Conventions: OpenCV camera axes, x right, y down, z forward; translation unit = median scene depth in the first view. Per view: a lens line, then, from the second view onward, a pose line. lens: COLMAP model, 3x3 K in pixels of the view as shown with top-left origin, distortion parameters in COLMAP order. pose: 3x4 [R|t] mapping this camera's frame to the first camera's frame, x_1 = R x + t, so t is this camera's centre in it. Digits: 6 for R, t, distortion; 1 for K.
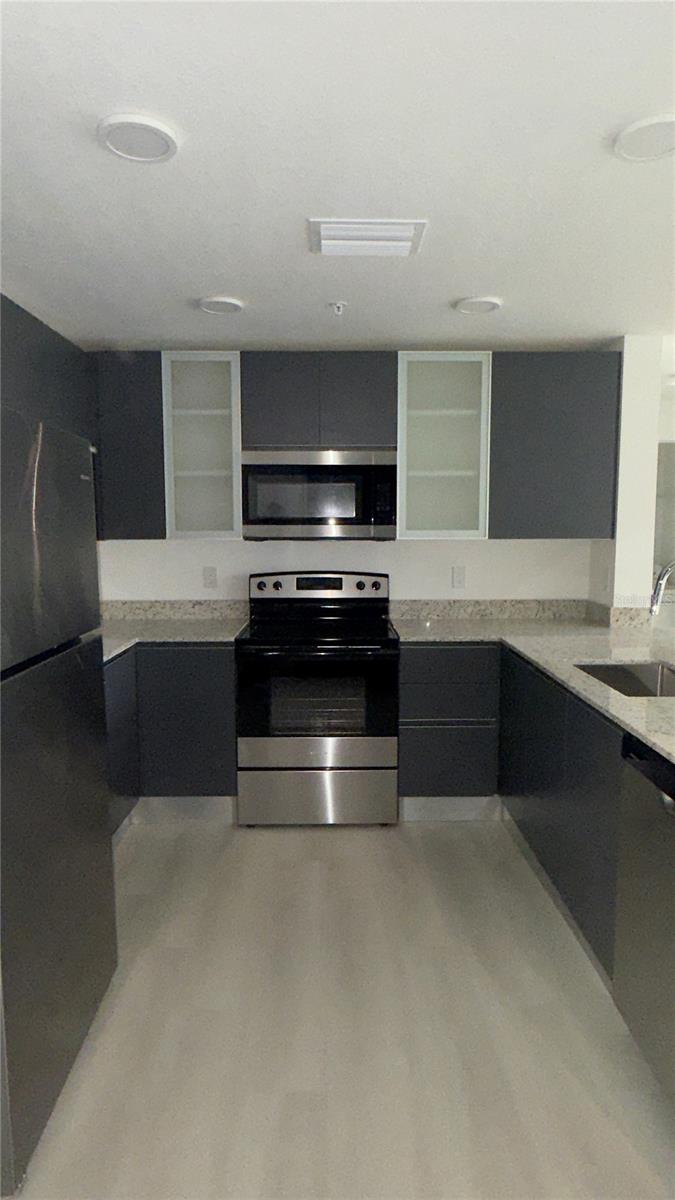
lens RADIAL K [[697.7, 0, 341.5], [0, 697.7, 595.8], [0, 0, 1]] dist [-0.017045, 0.001884]
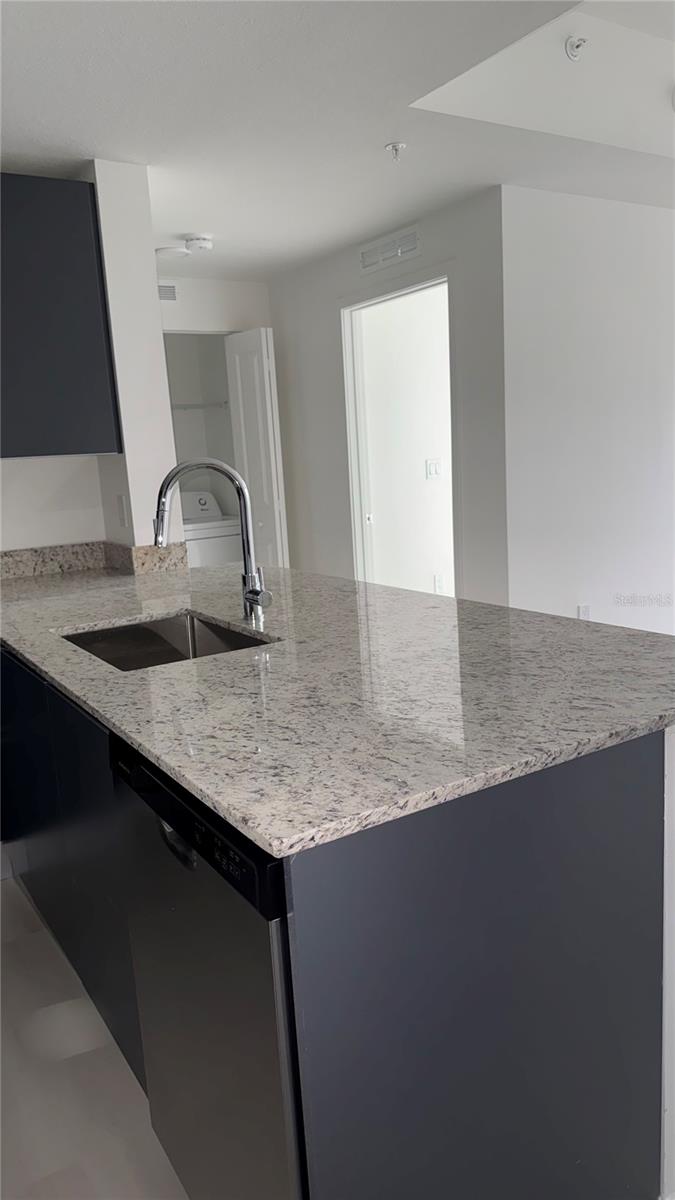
lens RADIAL K [[845.1, 0, 338.2], [0, 845.1, 599.8], [0, 0, 1]] dist [0.035329, -0.000616]
pose [[0.845937, -0.139786, 0.514636, 0.096176], [0.108708, 0.989972, 0.090208, 0.013724], [-0.522085, -0.020365, 0.852650, 0.109076]]
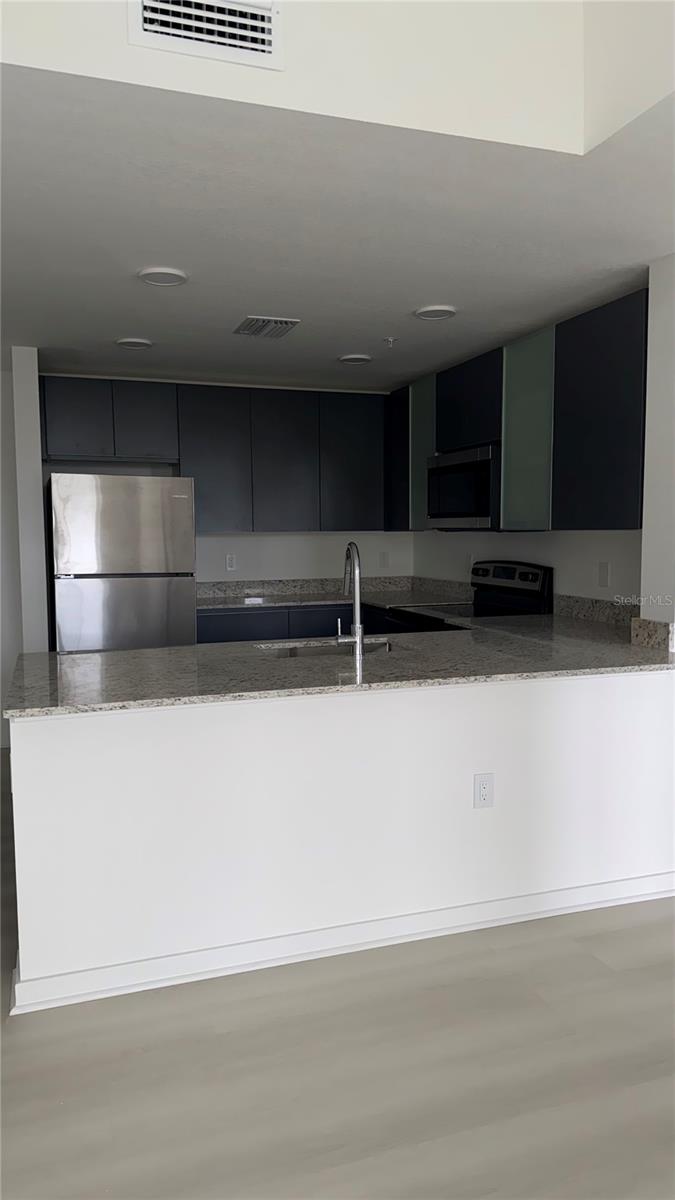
lens RADIAL K [[845.1, 0, 339.9], [0, 845.1, 599.0], [0, 0, 1]] dist [0.035329, -0.000616]
pose [[0.314130, 0.080037, -0.946000, 1.146699], [-0.085570, 0.994771, 0.055748, -0.028647], [0.945516, 0.063437, 0.319336, 0.364231]]
